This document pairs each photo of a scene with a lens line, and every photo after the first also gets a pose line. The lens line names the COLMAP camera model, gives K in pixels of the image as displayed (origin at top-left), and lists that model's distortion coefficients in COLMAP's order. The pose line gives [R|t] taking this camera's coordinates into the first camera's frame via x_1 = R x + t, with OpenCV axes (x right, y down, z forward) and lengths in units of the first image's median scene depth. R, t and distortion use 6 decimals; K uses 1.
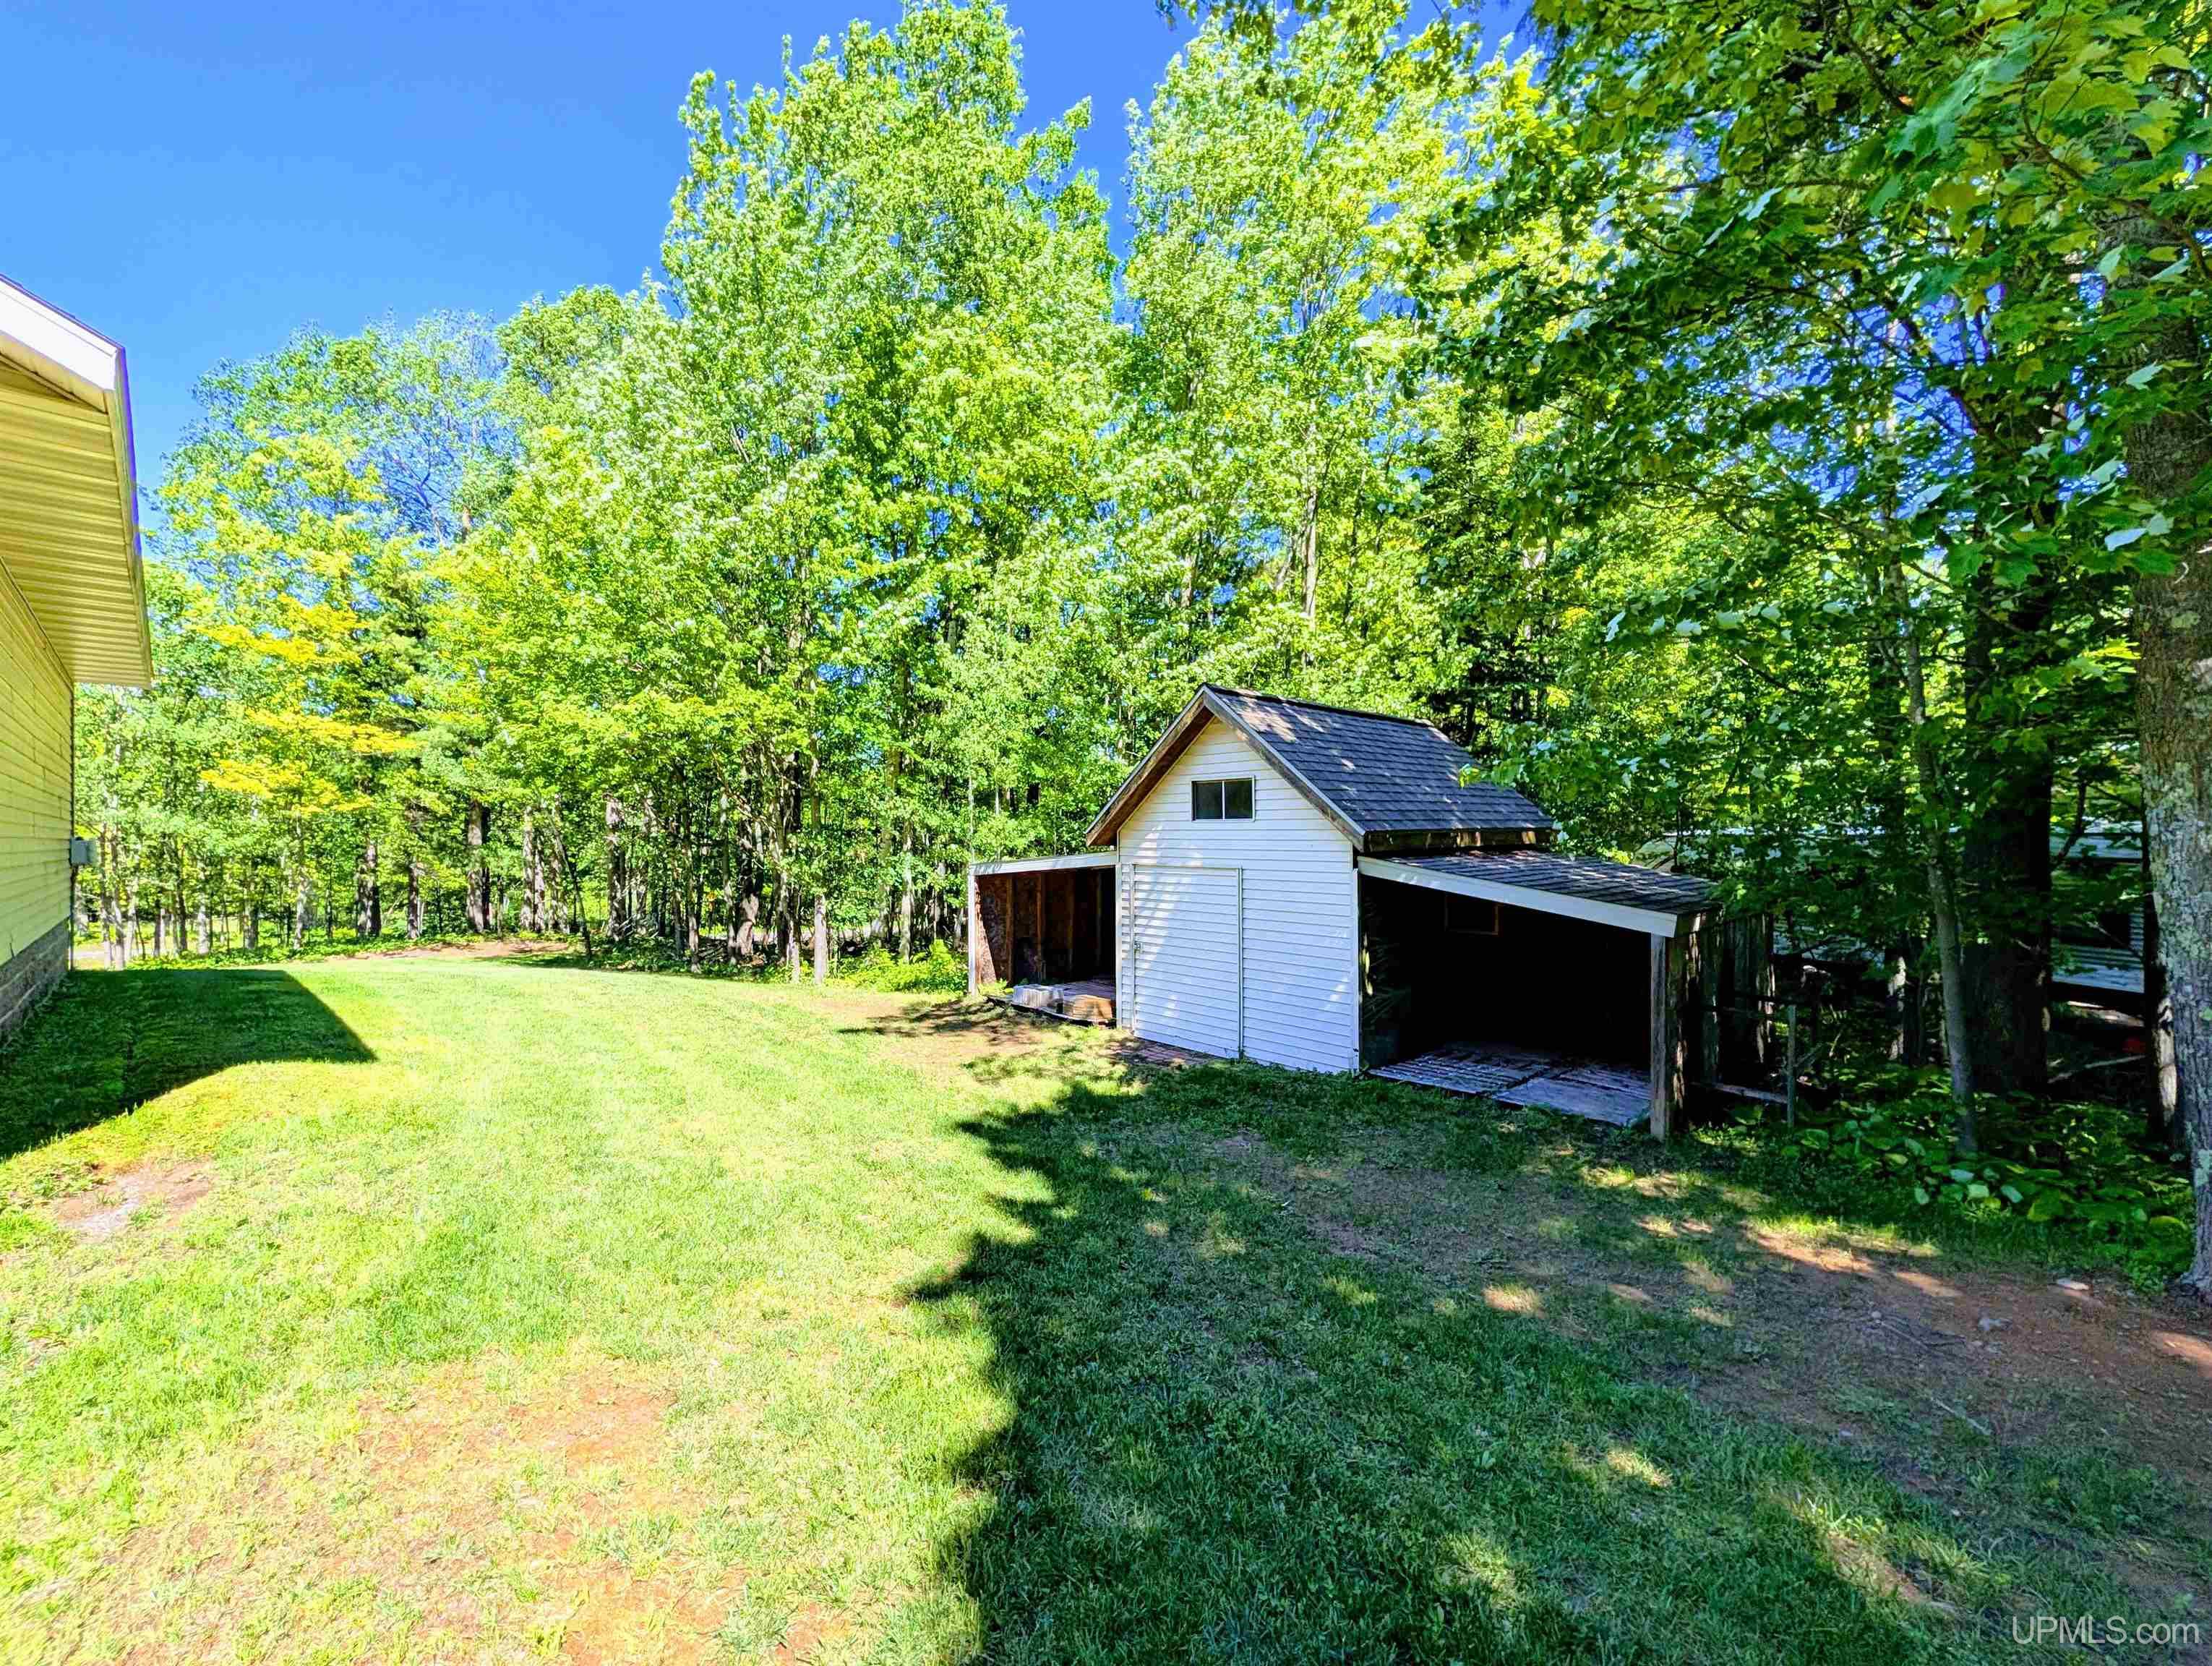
lens RADIAL K [[808.9, 0, 1106.0], [0, 808.9, 833.0], [0, 0, 1]] dist [0.001189, 0.000086]
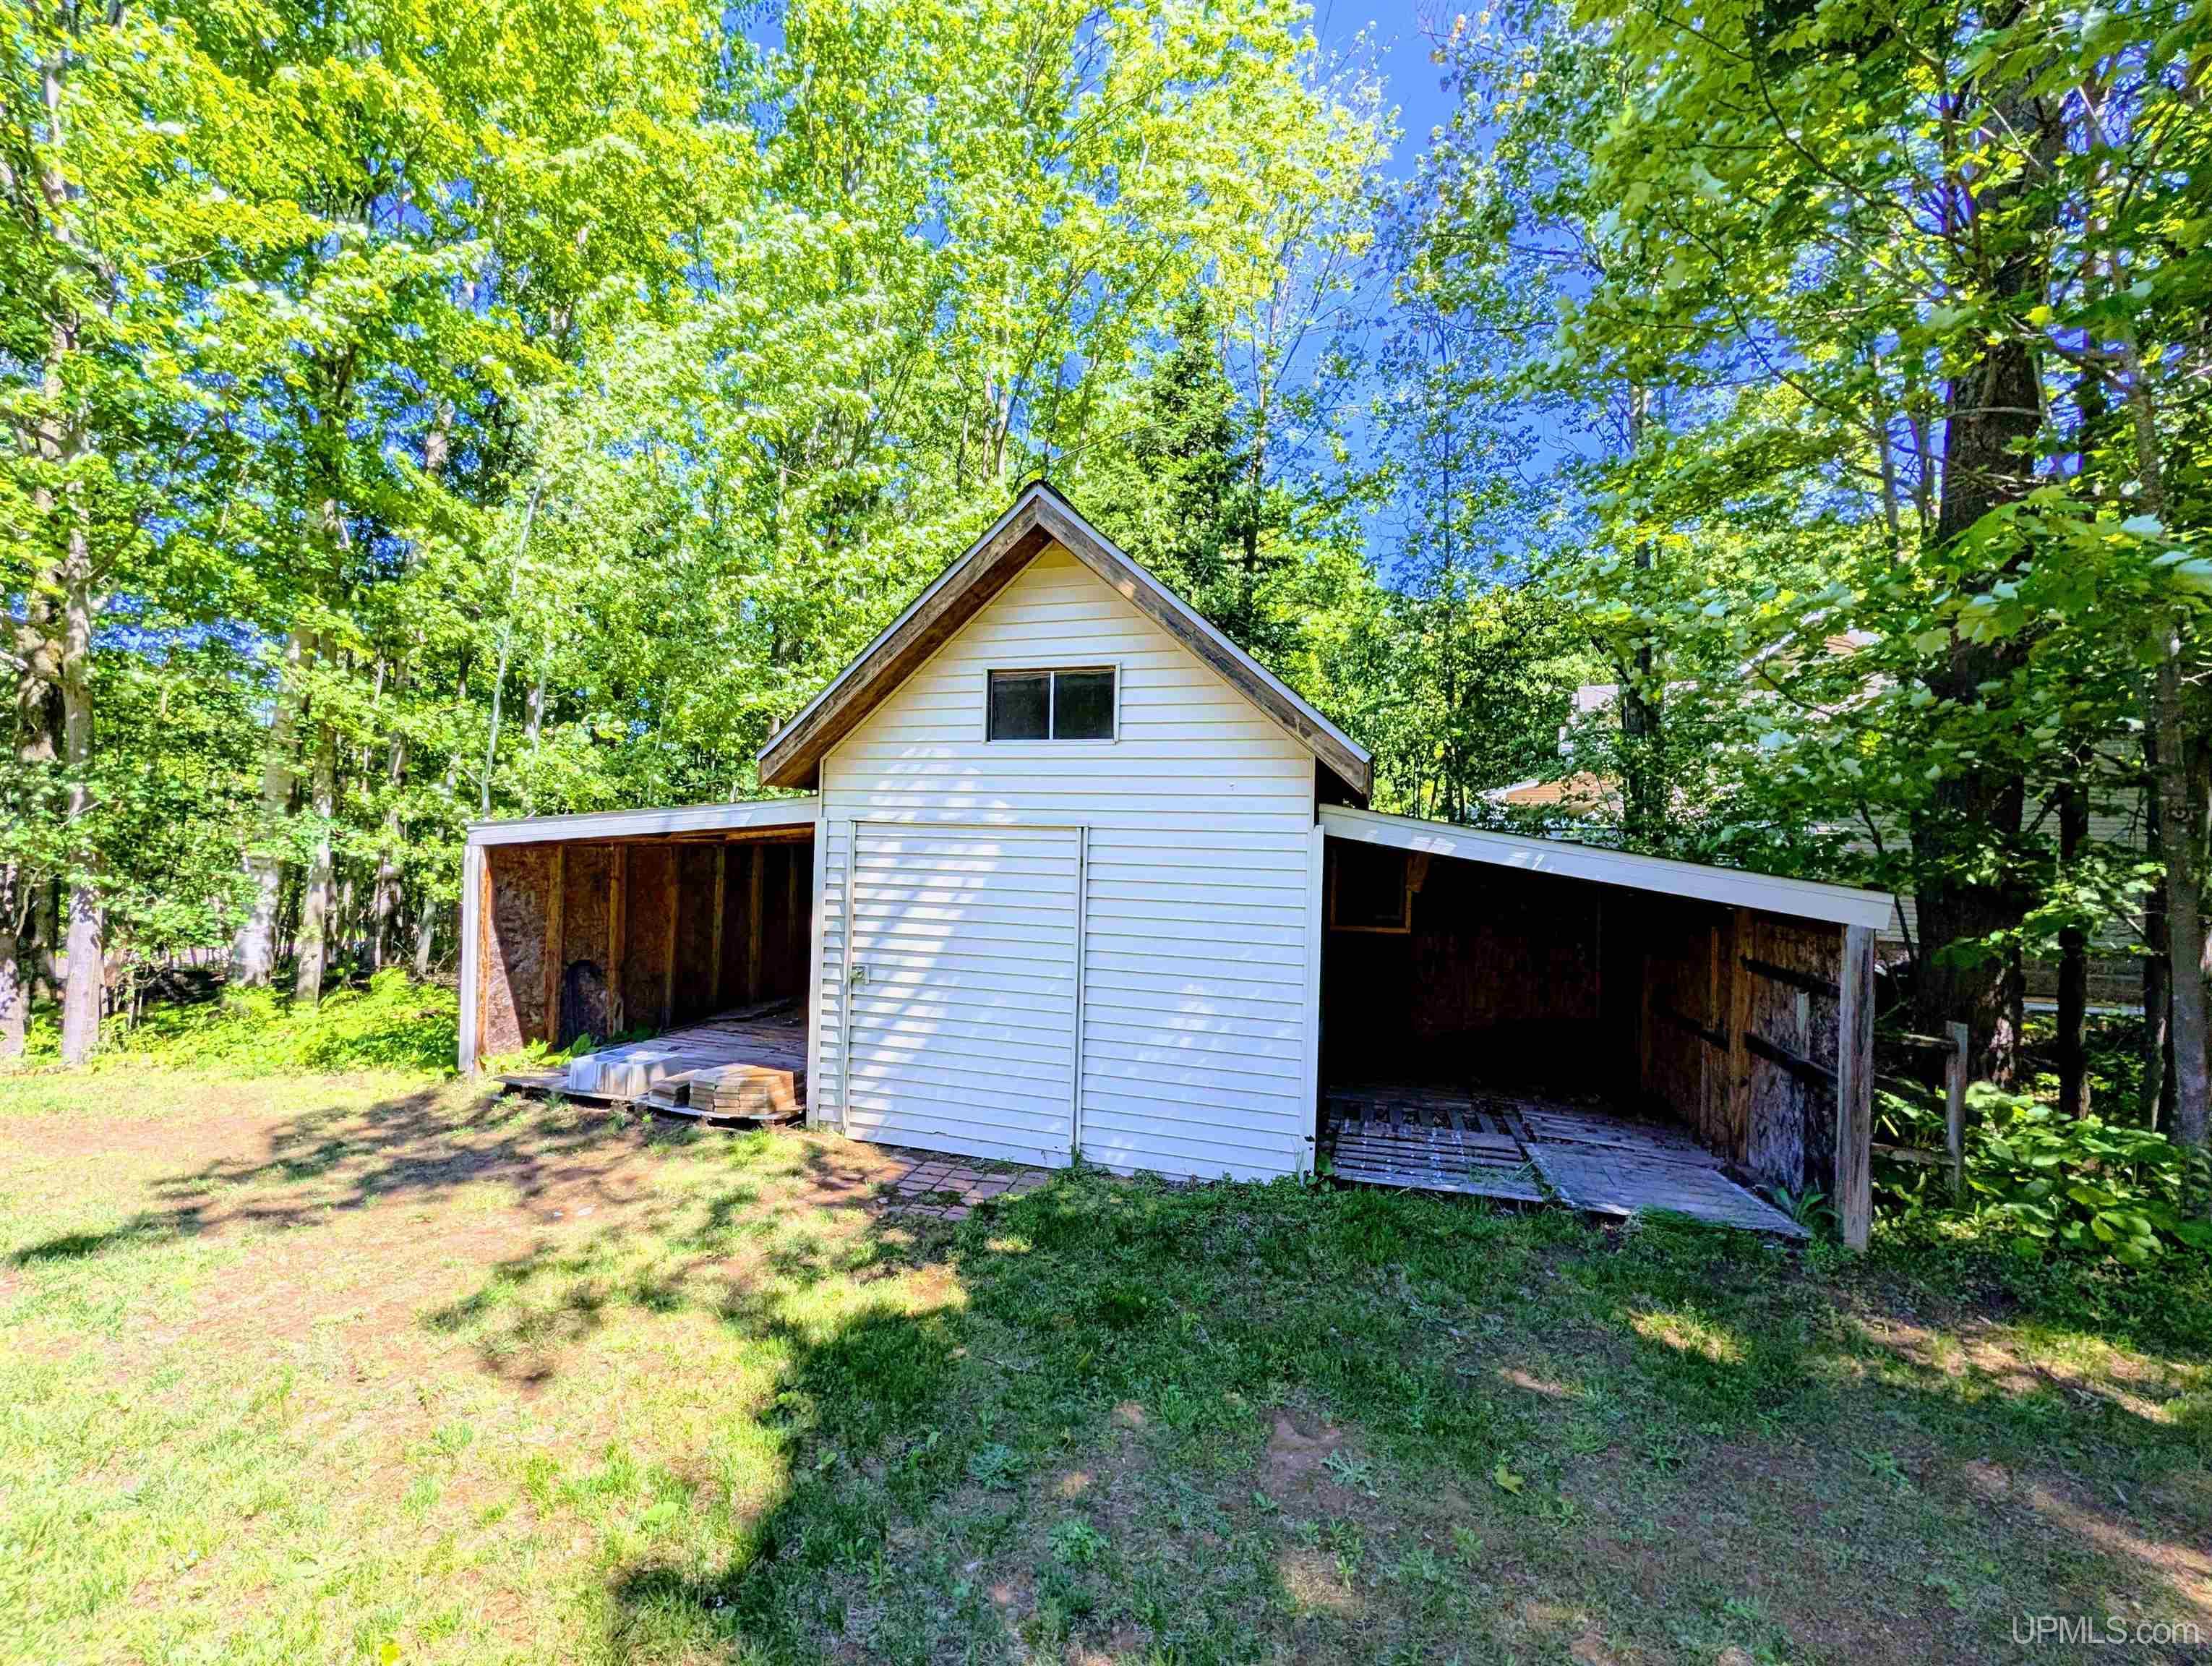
lens RADIAL K [[808.9, 0, 1106.0], [0, 808.9, 833.0], [0, 0, 1]] dist [0.001189, 0.000086]
pose [[0.871718, 0.032261, 0.488944, -0.085810], [-0.033380, 0.999422, -0.006431, 0.045645], [-0.488869, -0.010715, 0.872291, 0.449683]]
